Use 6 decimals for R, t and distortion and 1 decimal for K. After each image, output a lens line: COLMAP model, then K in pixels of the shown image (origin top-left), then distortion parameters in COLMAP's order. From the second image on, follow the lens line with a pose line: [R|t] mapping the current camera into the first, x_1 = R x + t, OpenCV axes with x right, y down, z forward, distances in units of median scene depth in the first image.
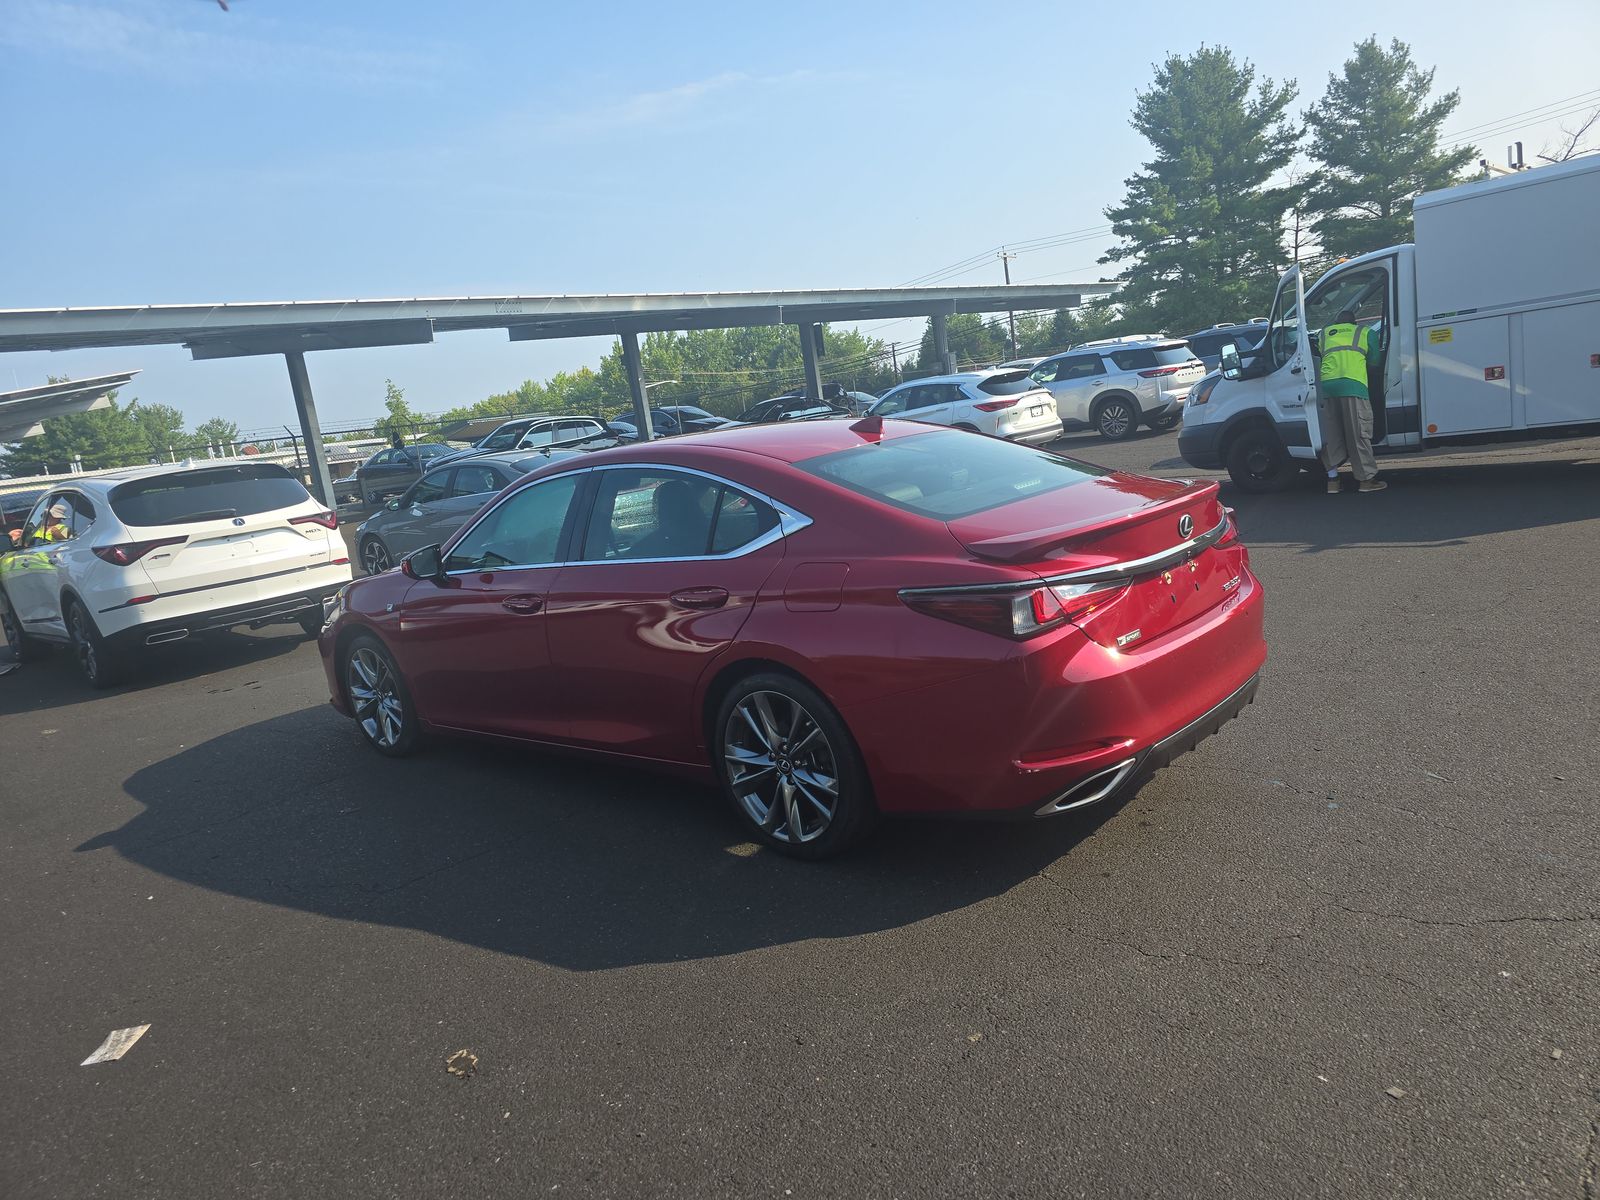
lens RADIAL K [[1110.6, 0, 790.9], [0, 1110.6, 592.9], [0, 0, 1]] dist [0.021120, -0.020279]
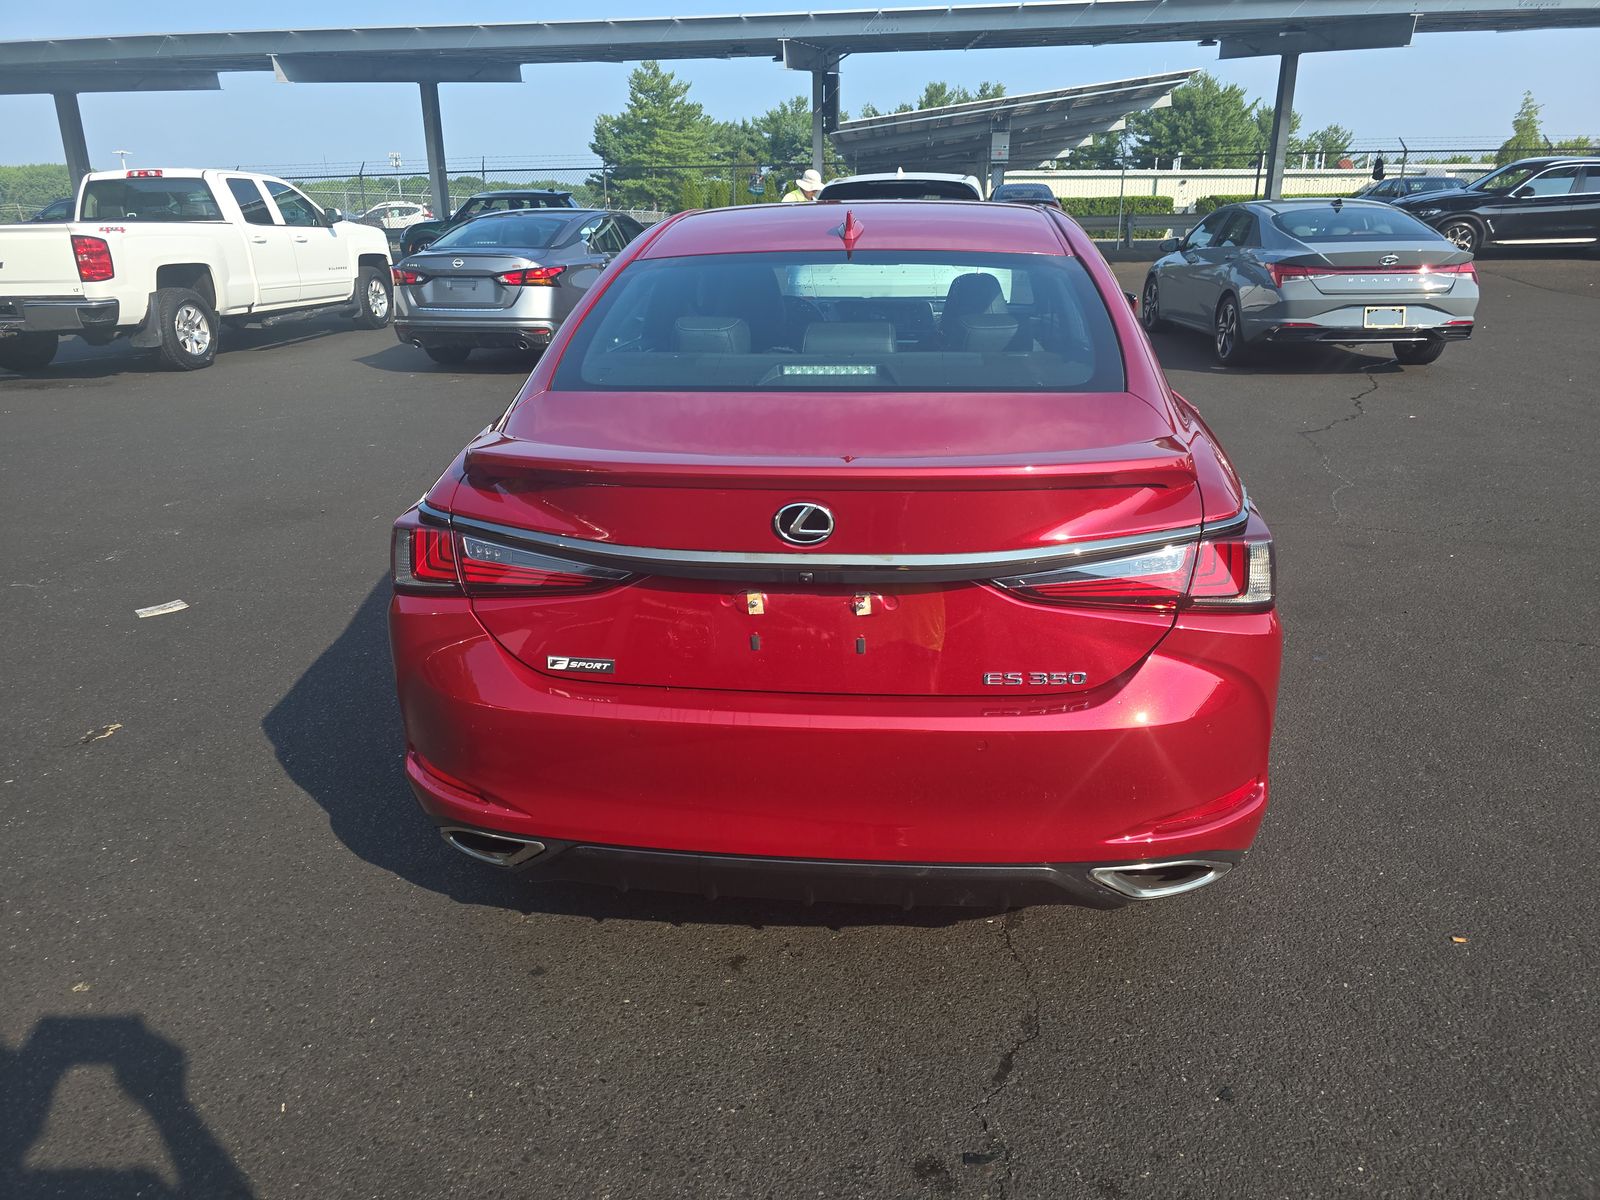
lens RADIAL K [[1110.6, 0, 791.6], [0, 1110.6, 607.5], [0, 0, 1]] dist [0.021120, -0.020279]
pose [[0.557603, 0.393149, -0.731104, 0.157637], [-0.194799, 0.918113, 0.345141, -0.043481], [0.806927, -0.050034, 0.588528, 0.145255]]
